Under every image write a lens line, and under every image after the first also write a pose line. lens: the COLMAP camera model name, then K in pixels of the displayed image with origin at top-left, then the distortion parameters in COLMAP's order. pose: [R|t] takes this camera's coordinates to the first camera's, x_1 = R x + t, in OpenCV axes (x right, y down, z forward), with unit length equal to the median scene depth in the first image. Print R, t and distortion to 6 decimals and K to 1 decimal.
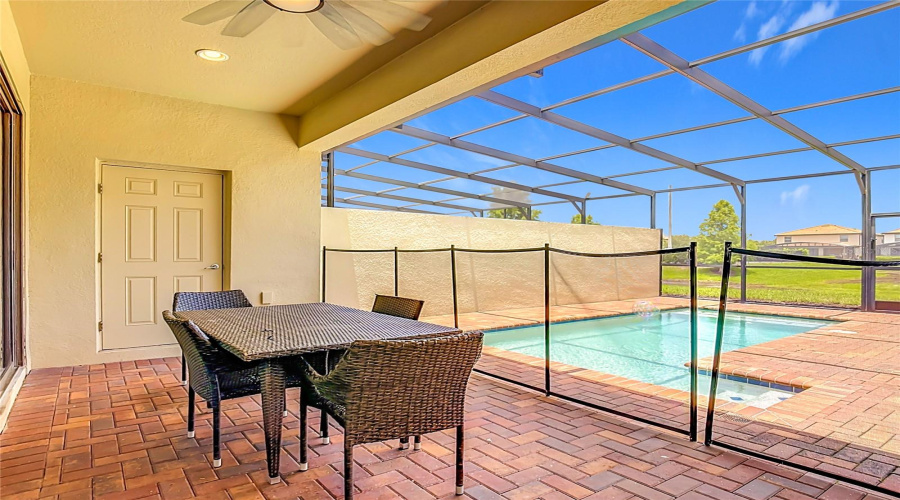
lens RADIAL K [[480.9, 0, 450.0], [0, 480.9, 250.0], [0, 0, 1]] dist [-0.028124, -0.000160]
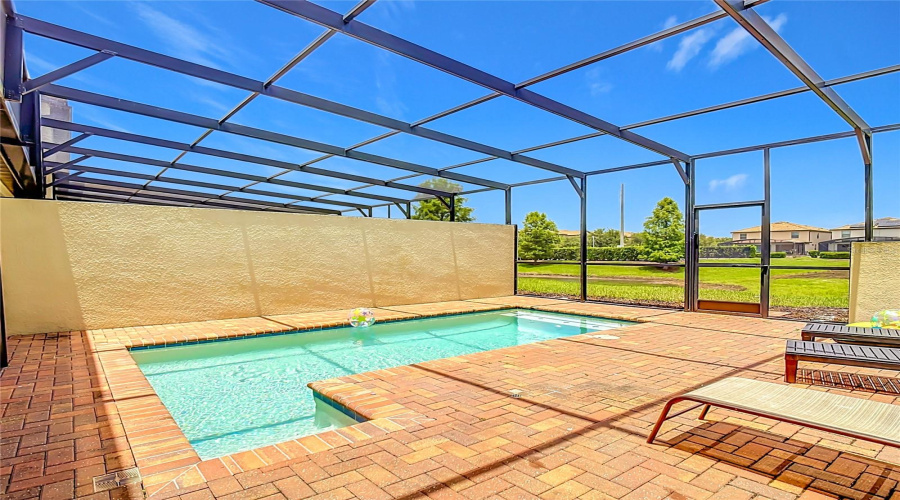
lens RADIAL K [[469.1, 0, 452.6], [0, 469.1, 266.1], [0, 0, 1]] dist [0.001885, -0.000261]
pose [[0.998506, -0.008913, 0.053912, 0.306959], [0.006912, 0.999285, 0.037181, 0.003019], [-0.054205, -0.036753, 0.997853, 0.083431]]
